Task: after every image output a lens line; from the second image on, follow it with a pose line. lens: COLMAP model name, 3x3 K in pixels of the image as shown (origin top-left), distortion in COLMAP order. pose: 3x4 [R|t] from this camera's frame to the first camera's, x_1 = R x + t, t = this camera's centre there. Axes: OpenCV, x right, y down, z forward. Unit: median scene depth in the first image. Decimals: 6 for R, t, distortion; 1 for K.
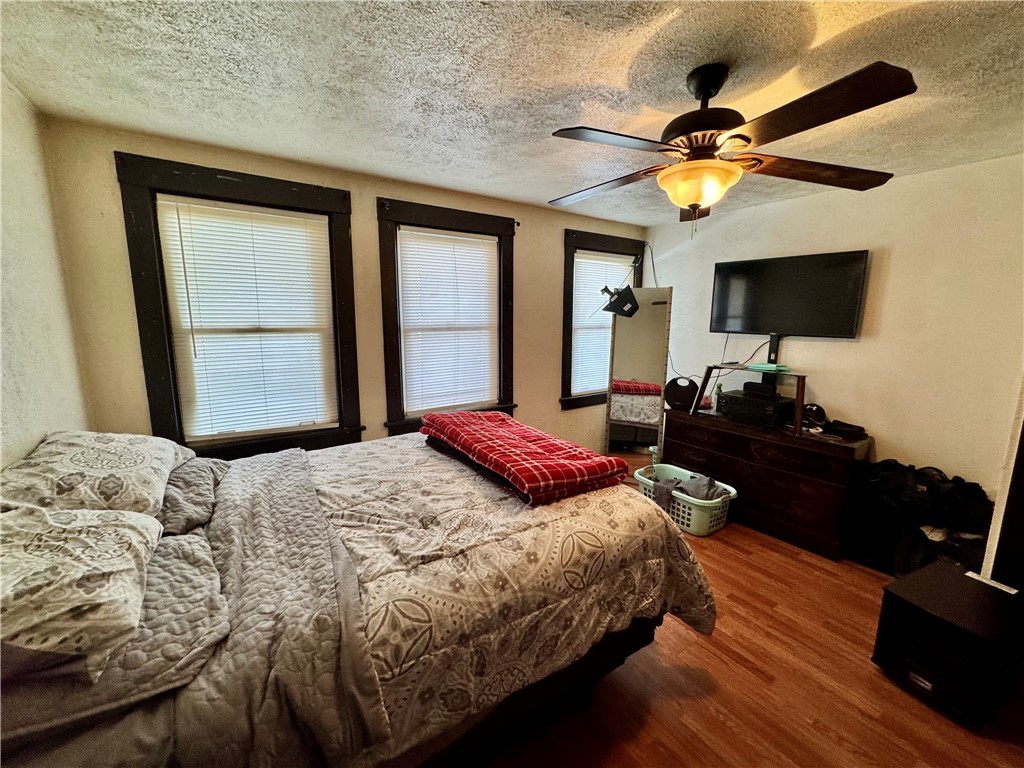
lens RADIAL K [[410.9, 0, 514.7], [0, 410.9, 383.8], [0, 0, 1]] dist [-0.002394, -0.000406]
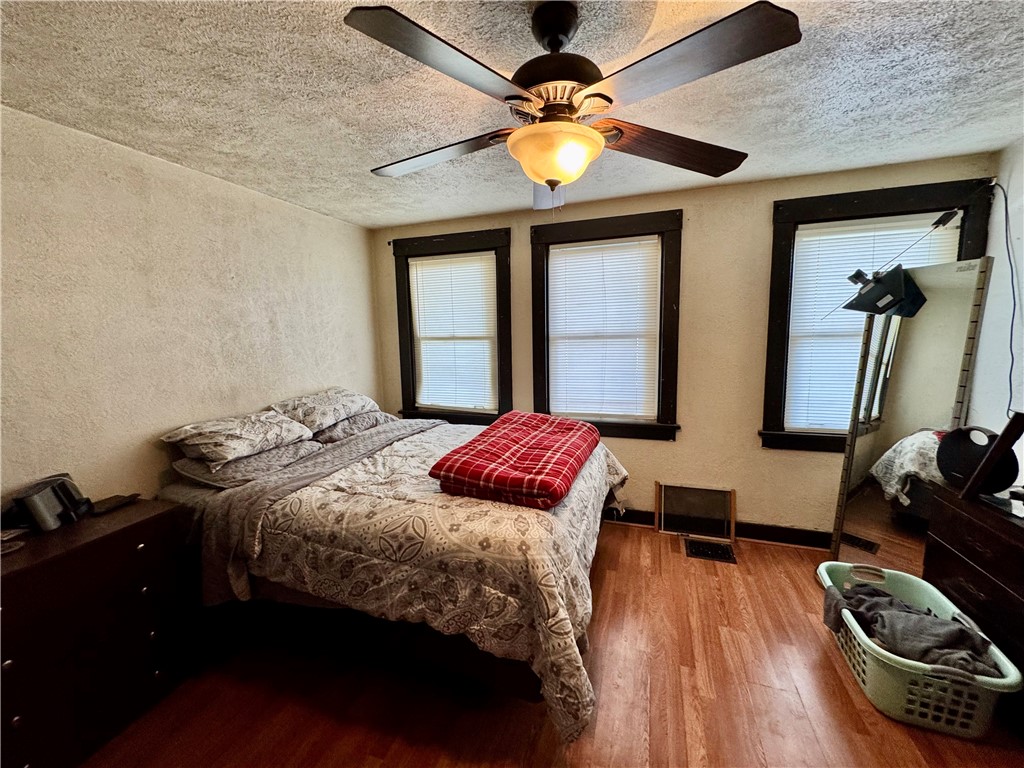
lens RADIAL K [[410.9, 0, 513.1], [0, 410.9, 386.1], [0, 0, 1]] dist [-0.002394, -0.000406]
pose [[0.588444, 0.090811, -0.803422, 0.802499], [-0.108684, 0.993538, 0.032697, -0.037145], [0.801200, 0.068079, 0.594511, 0.360521]]
